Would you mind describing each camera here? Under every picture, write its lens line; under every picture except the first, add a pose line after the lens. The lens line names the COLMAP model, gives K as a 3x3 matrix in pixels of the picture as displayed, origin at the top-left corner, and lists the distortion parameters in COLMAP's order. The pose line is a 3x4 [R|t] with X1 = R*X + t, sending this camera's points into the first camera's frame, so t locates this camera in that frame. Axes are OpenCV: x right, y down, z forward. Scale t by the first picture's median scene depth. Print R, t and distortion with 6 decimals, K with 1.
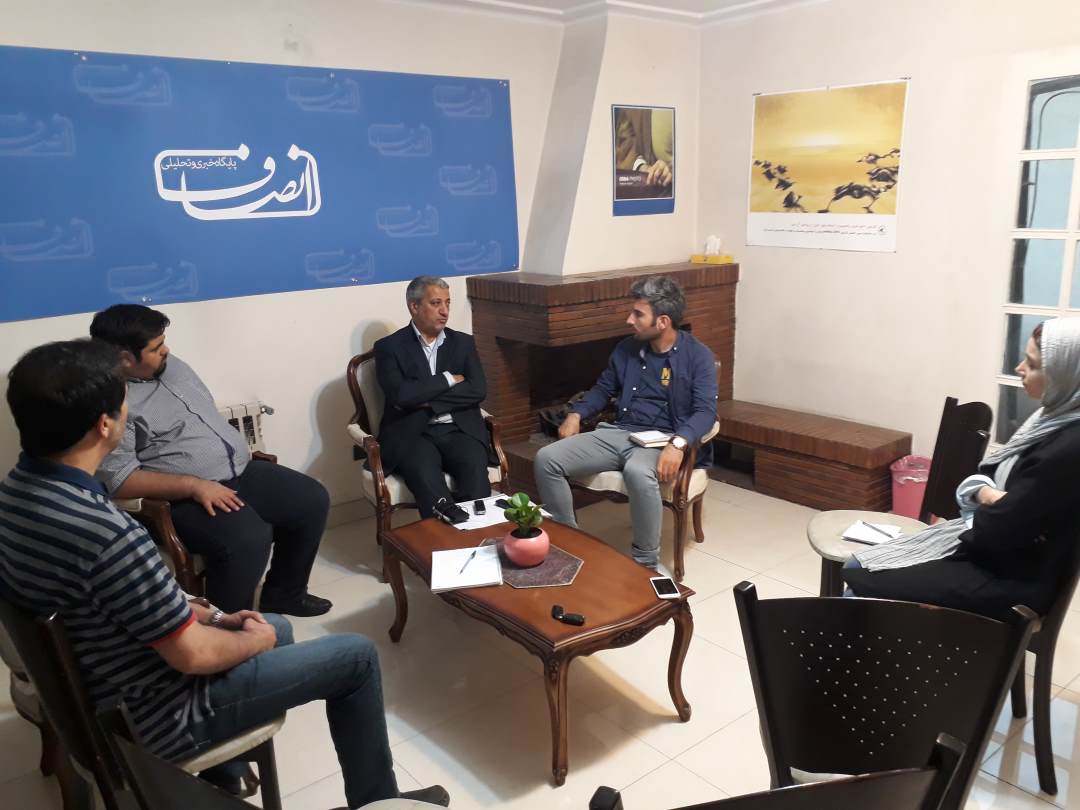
lens RADIAL K [[870.7, 0, 569.6], [0, 870.7, 405.8], [0, 0, 1]] dist [0.050753, -0.069347]
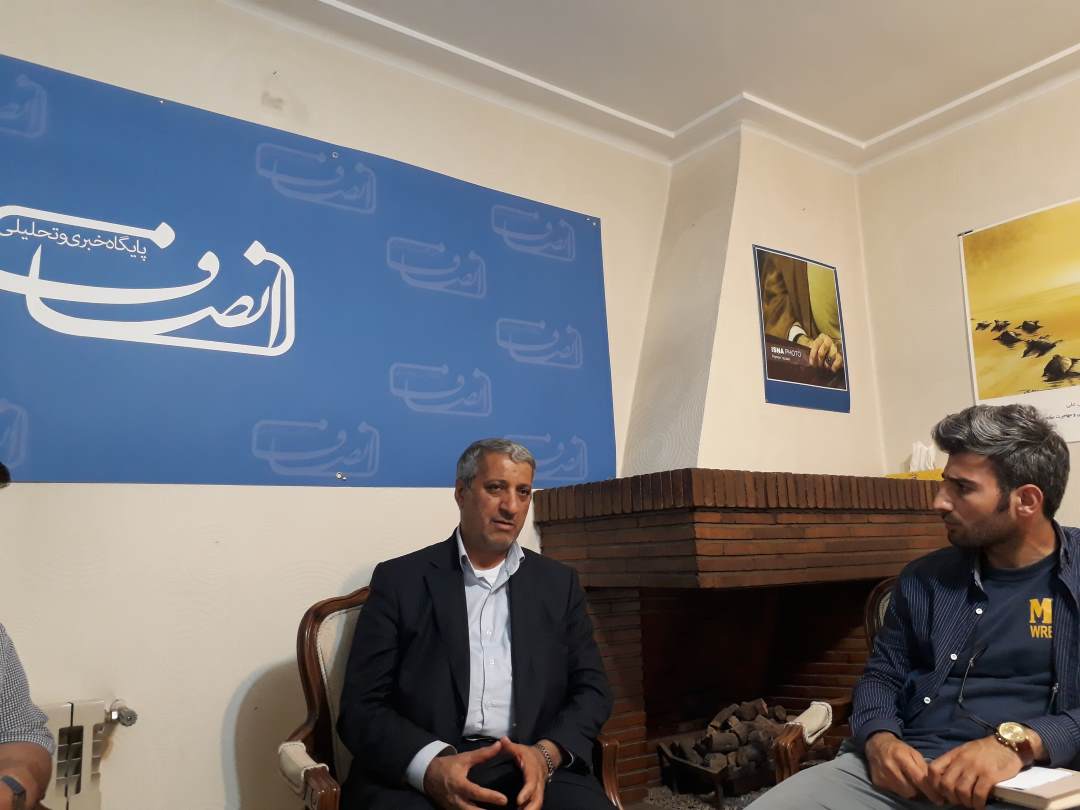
lens RADIAL K [[867.5, 0, 570.4], [0, 867.5, 403.3], [0, 0, 1]] dist [0.064250, -0.080101]
pose [[0.999100, -0.024282, -0.034790, -0.071249], [0.007843, 0.911597, -0.411010, 0.040433], [0.041695, 0.410367, 0.910967, 0.432587]]
